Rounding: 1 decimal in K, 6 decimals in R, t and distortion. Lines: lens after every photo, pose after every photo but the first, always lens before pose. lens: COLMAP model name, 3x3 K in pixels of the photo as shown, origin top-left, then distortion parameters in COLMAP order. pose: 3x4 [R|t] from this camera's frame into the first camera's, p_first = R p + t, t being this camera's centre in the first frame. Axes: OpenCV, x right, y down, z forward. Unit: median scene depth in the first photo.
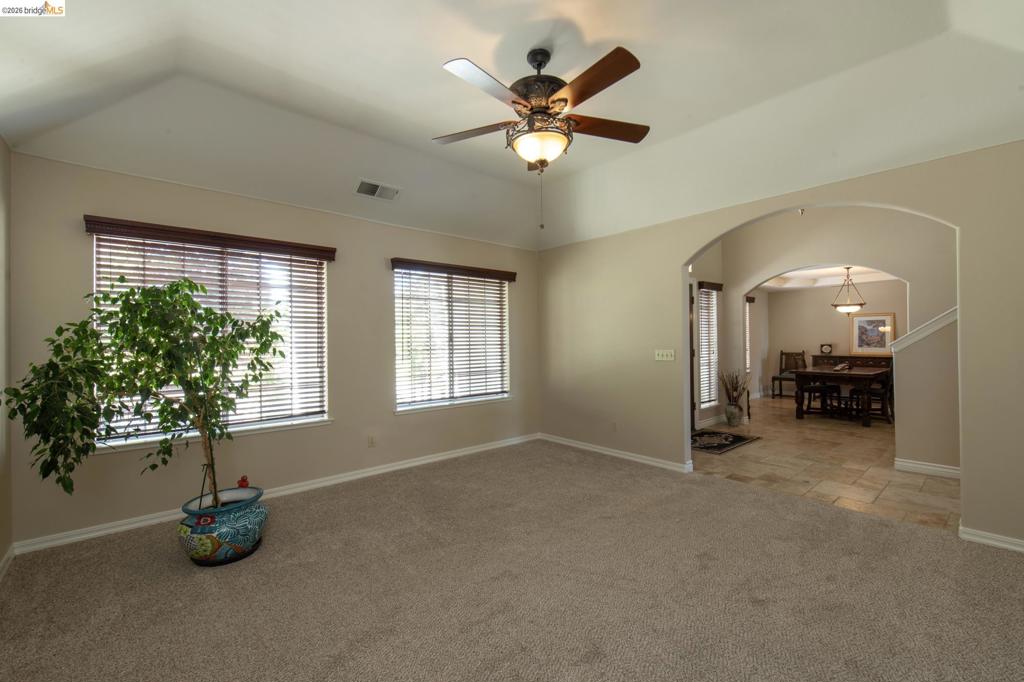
lens RADIAL K [[420.4, 0, 512.0], [0, 420.4, 341.0], [0, 0, 1]] dist [-0.000371, -0.000655]
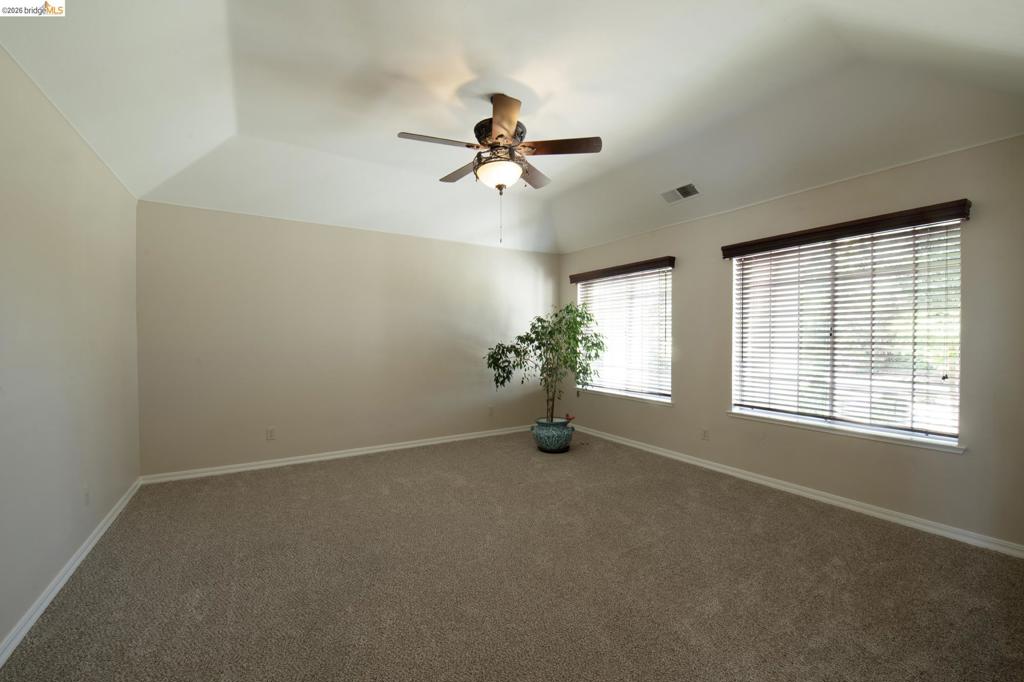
lens RADIAL K [[420.4, 0, 512.0], [0, 420.4, 341.0], [0, 0, 1]] dist [-0.000371, -0.000655]
pose [[-0.145120, 0.015434, -0.989294, 0.693412], [-0.004797, 0.999856, 0.016302, -0.000182], [0.989402, 0.007112, -0.145025, 0.655807]]
